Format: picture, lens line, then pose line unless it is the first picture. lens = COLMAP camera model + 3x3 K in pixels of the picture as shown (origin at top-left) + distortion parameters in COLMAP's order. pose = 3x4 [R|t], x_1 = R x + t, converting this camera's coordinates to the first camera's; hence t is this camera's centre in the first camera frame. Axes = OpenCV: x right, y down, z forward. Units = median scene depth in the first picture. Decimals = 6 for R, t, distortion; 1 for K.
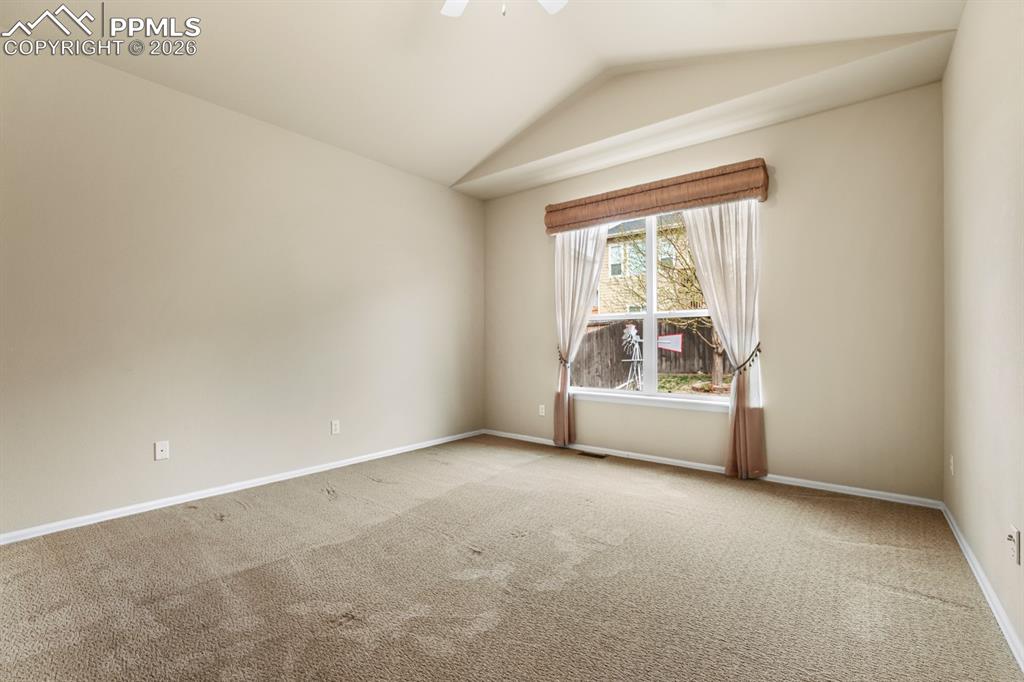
lens RADIAL K [[448.2, 0, 516.6], [0, 448.2, 335.9], [0, 0, 1]] dist [-0.039279, 0.012712]
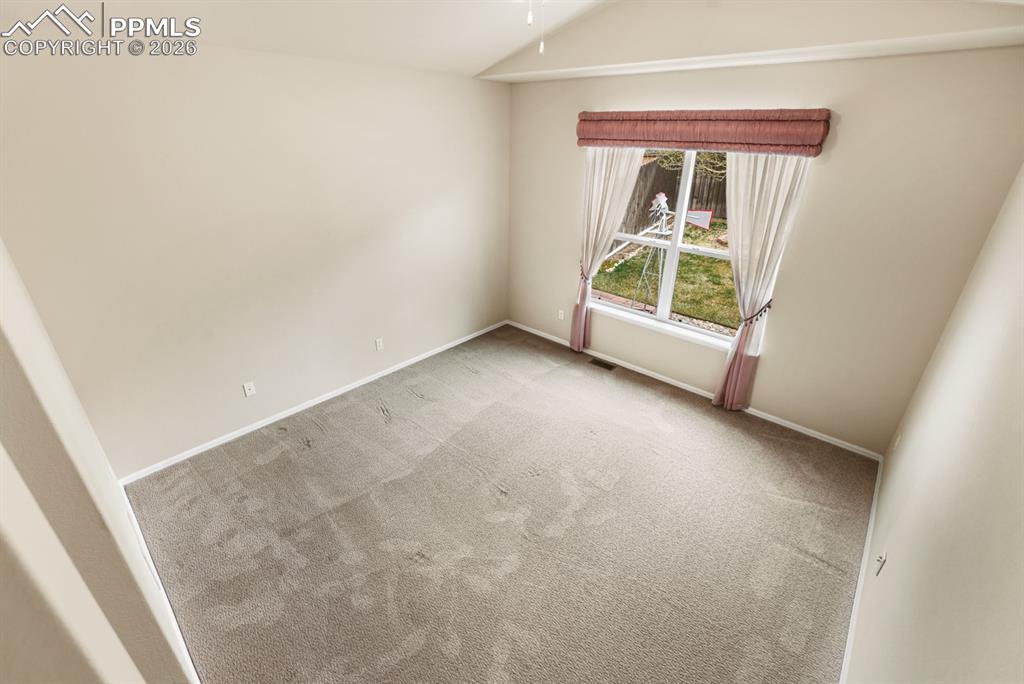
lens RADIAL K [[448.2, 0, 513.3], [0, 448.2, 343.1], [0, 0, 1]] dist [-0.039279, 0.012712]
pose [[0.998154, 0.042319, -0.043569, -0.012317], [-0.019568, 0.903126, 0.428929, -0.329606], [0.057500, -0.427284, 0.902287, -0.024783]]
